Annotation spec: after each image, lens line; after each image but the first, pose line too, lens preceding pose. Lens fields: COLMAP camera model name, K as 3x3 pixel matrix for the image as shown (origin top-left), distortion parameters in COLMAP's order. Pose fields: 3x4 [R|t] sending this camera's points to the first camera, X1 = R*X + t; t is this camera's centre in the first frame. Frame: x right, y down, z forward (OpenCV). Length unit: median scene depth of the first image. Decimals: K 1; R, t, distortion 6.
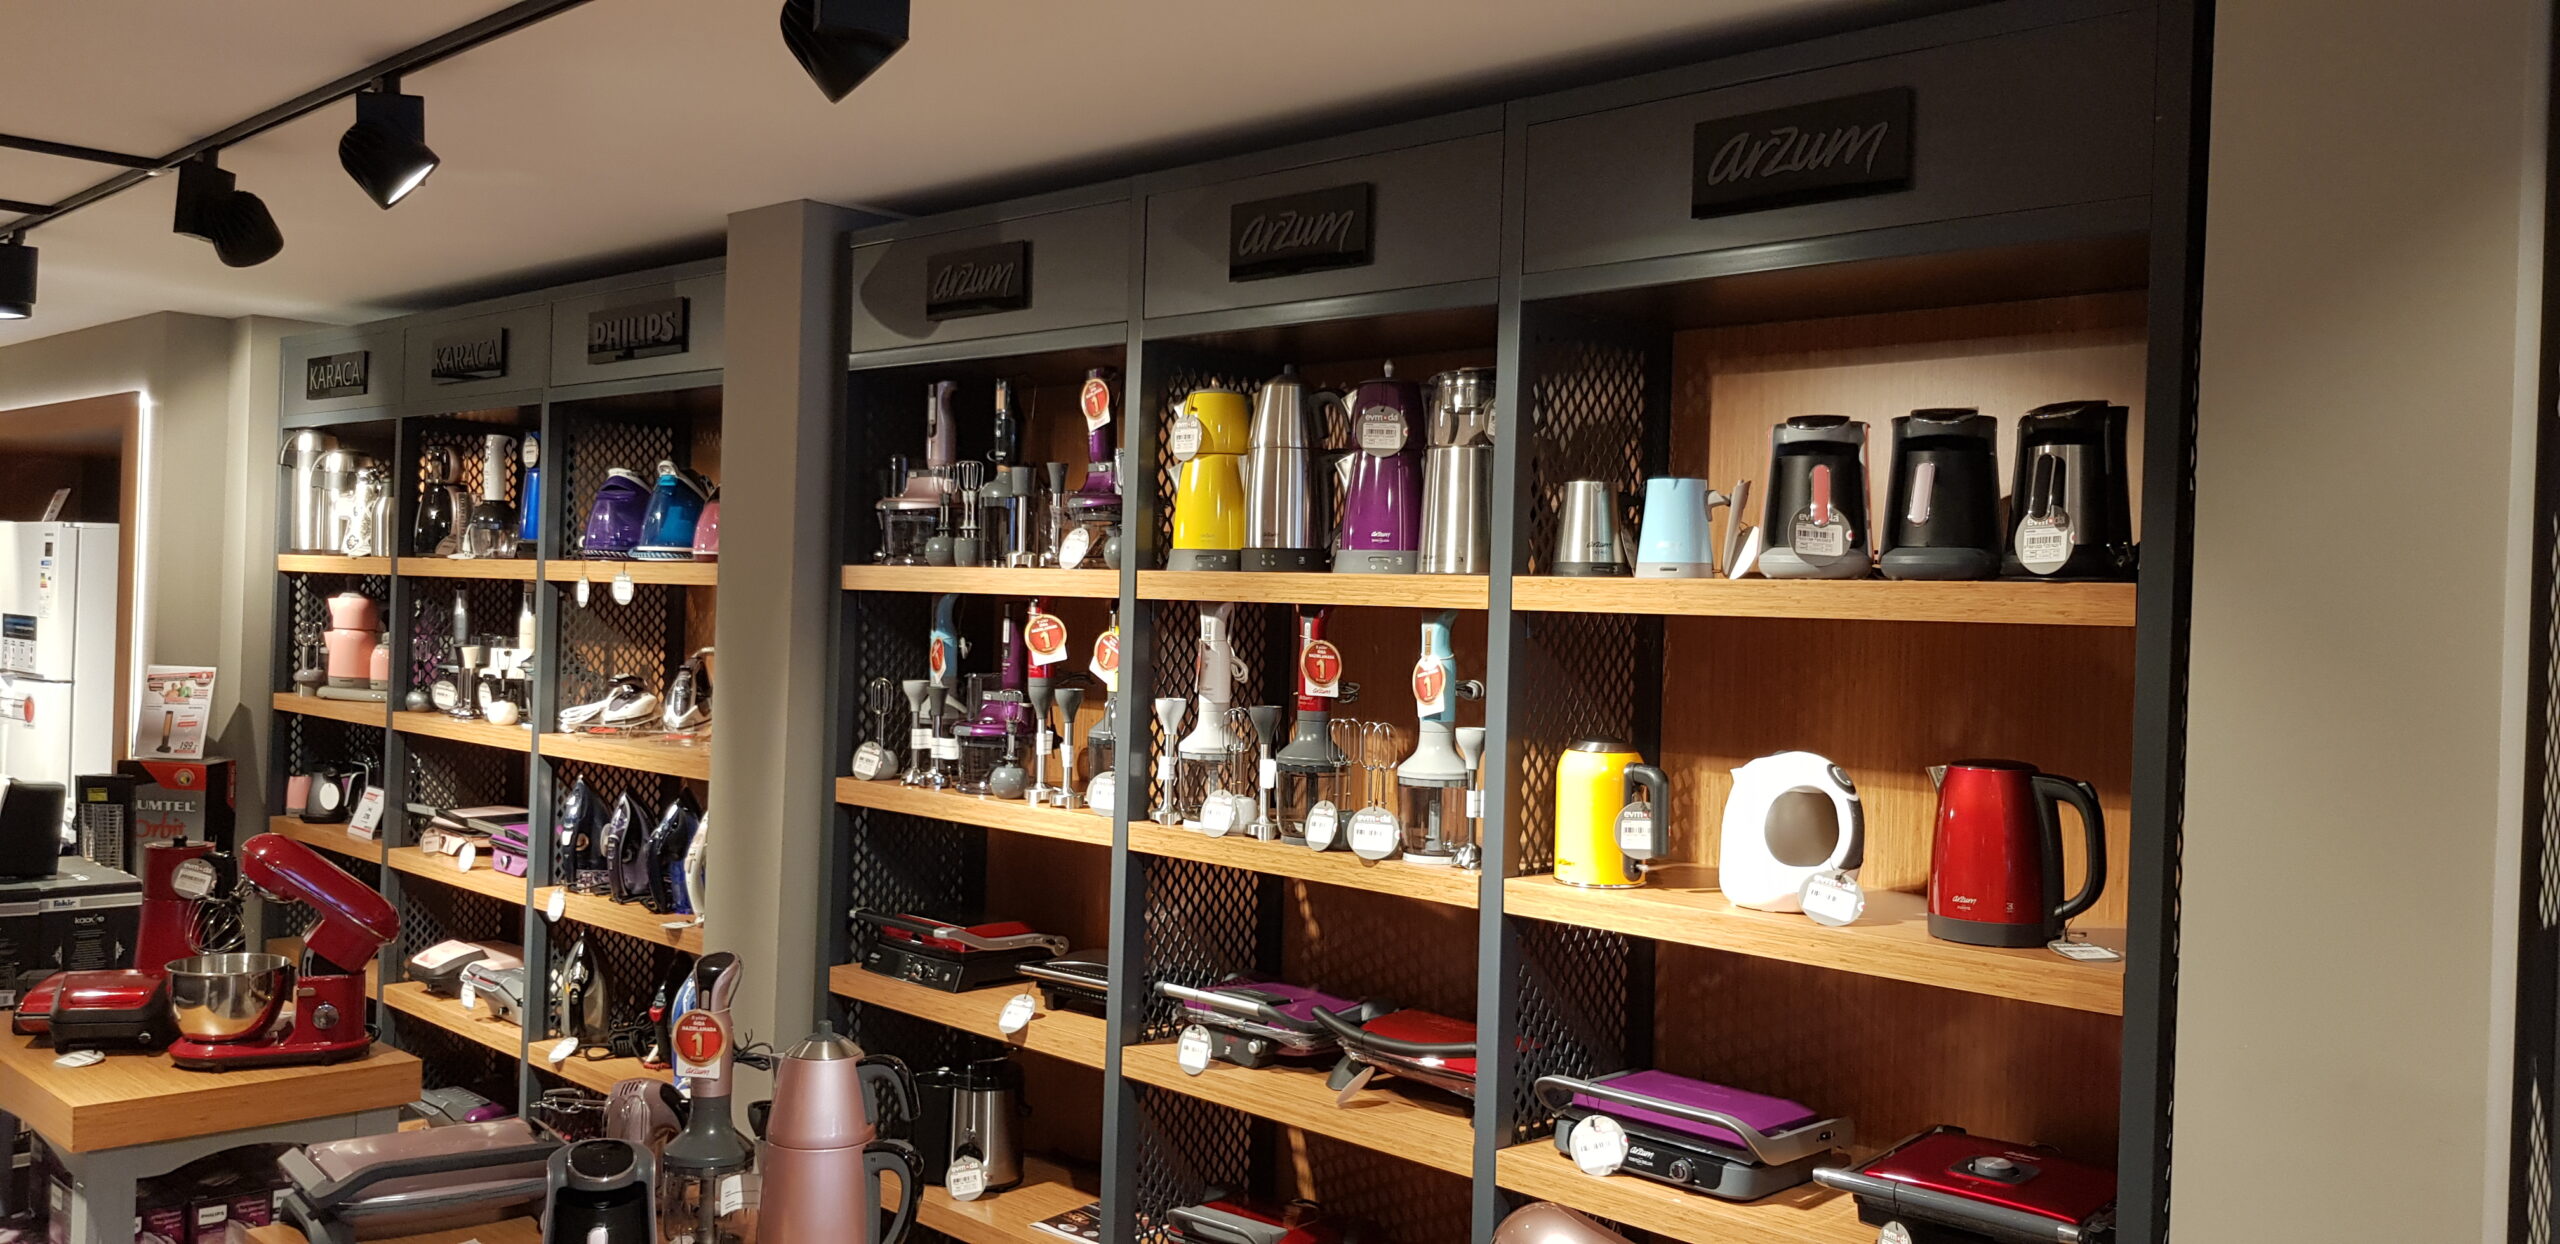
lens RADIAL K [[1966.7, 0, 1307.4], [0, 1966.7, 617.2], [0, 0, 1]] dist [0.076047, -0.128721]
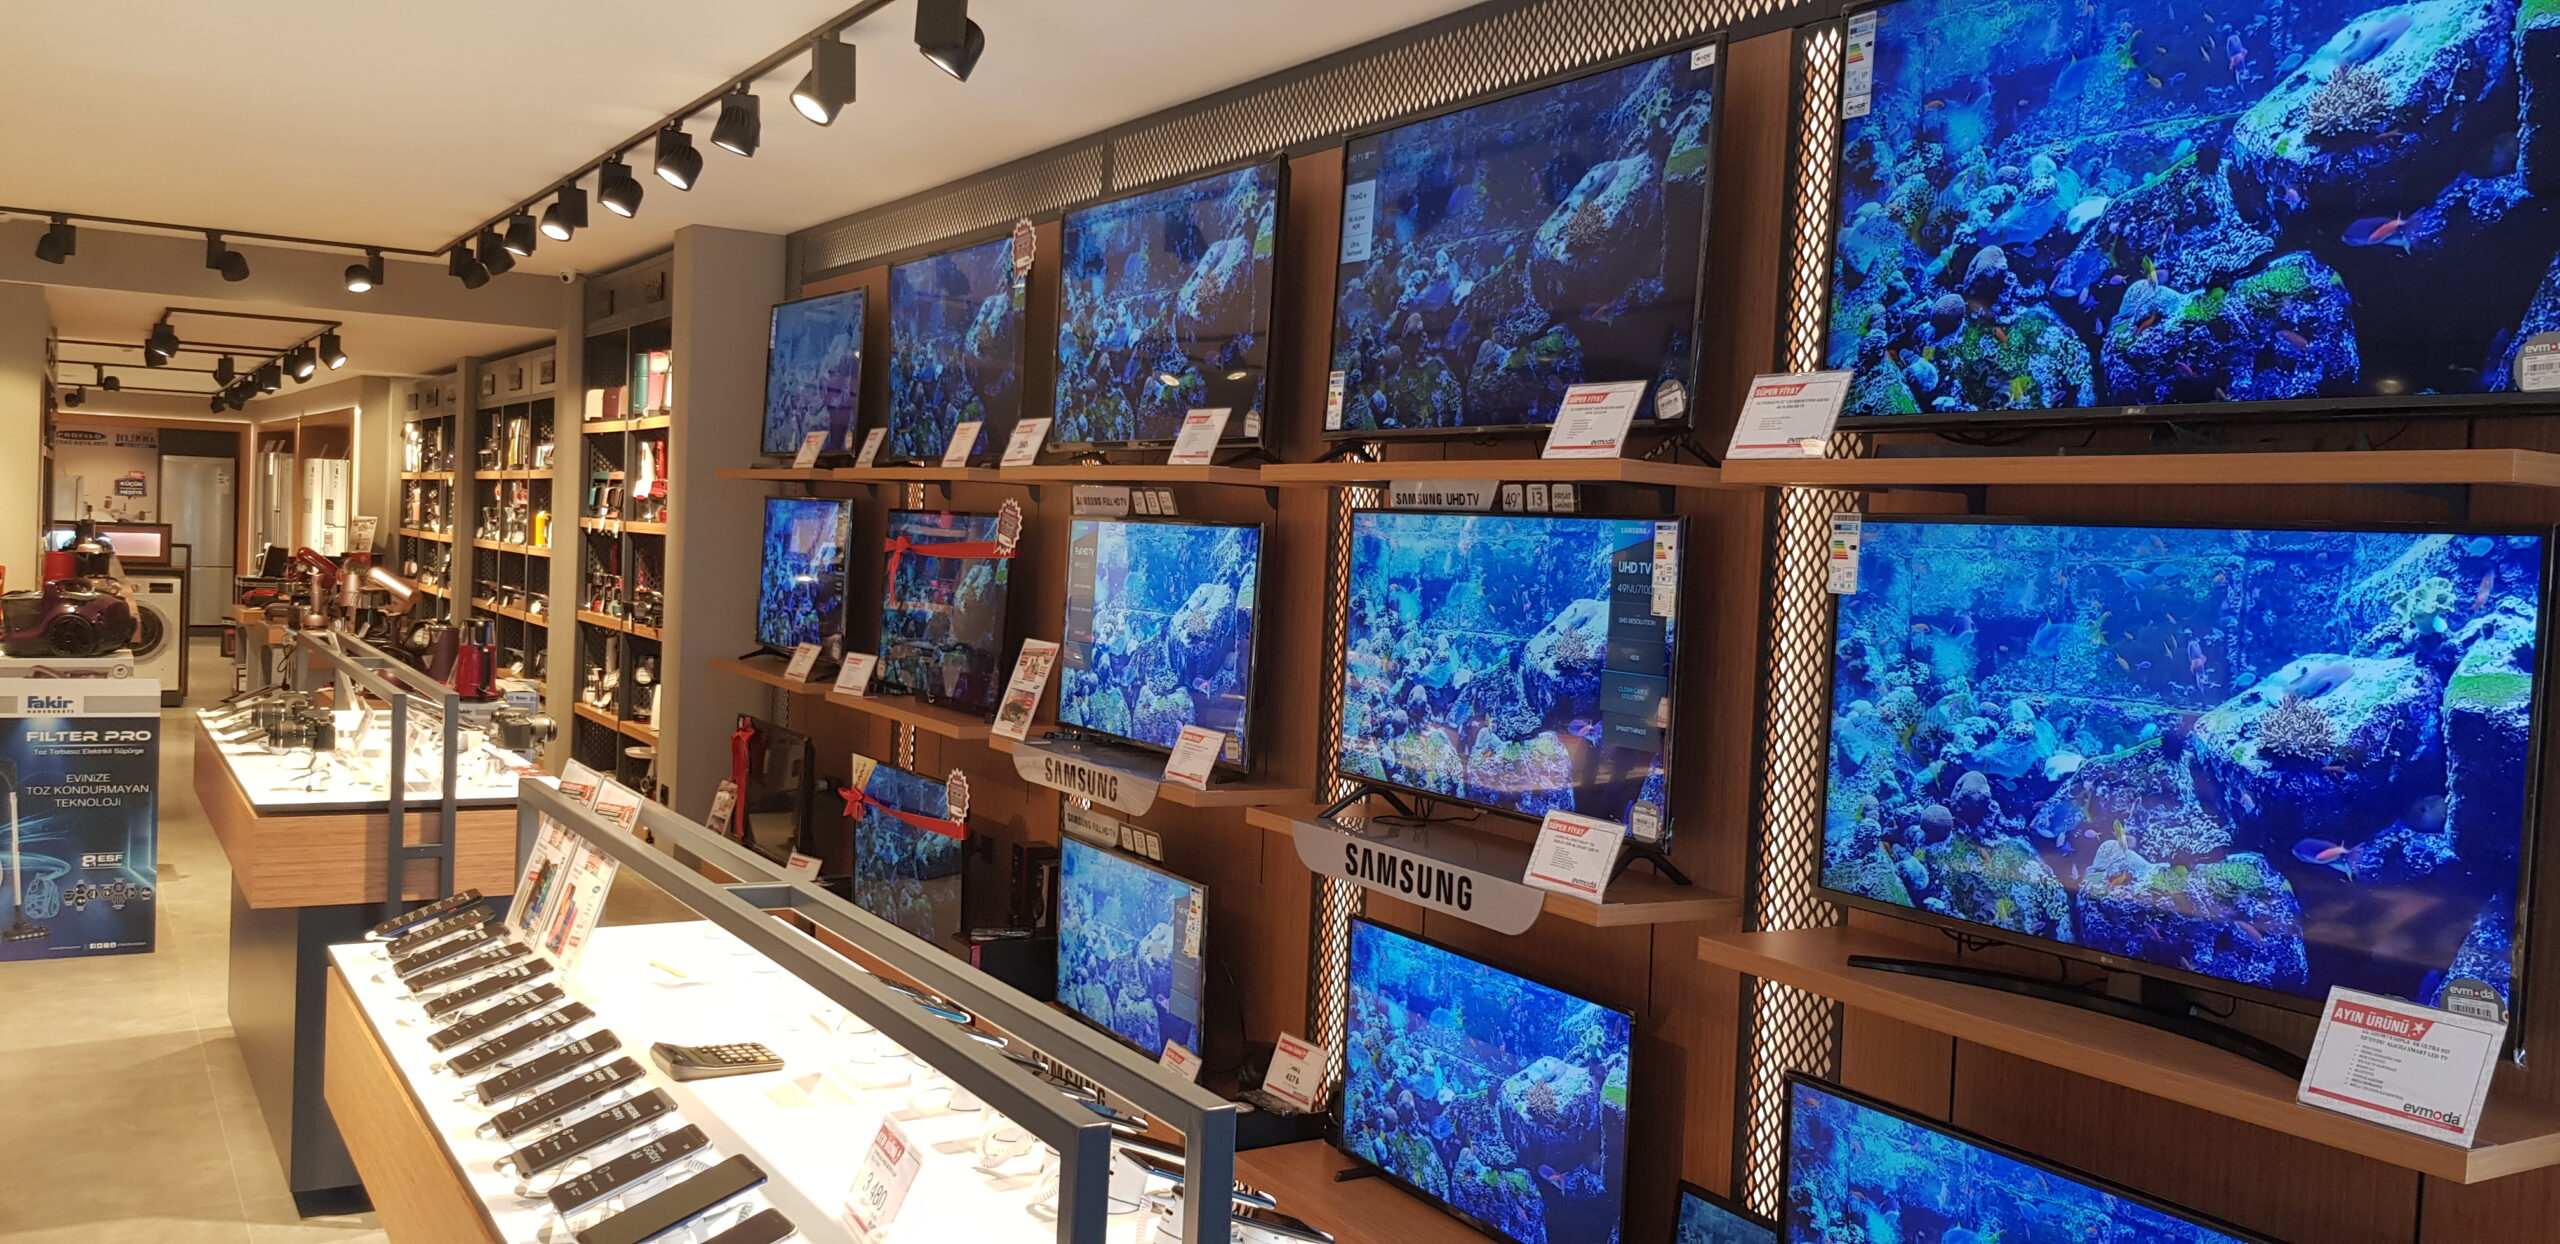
lens RADIAL K [[1966.7, 0, 1307.4], [0, 1966.7, 617.2], [0, 0, 1]] dist [0.076047, -0.128721]
pose [[0.972855, 0.016104, -0.230856, 1.162705], [-0.010534, 0.999623, 0.025340, 0.074855], [0.231177, -0.022220, 0.972658, -1.161760]]
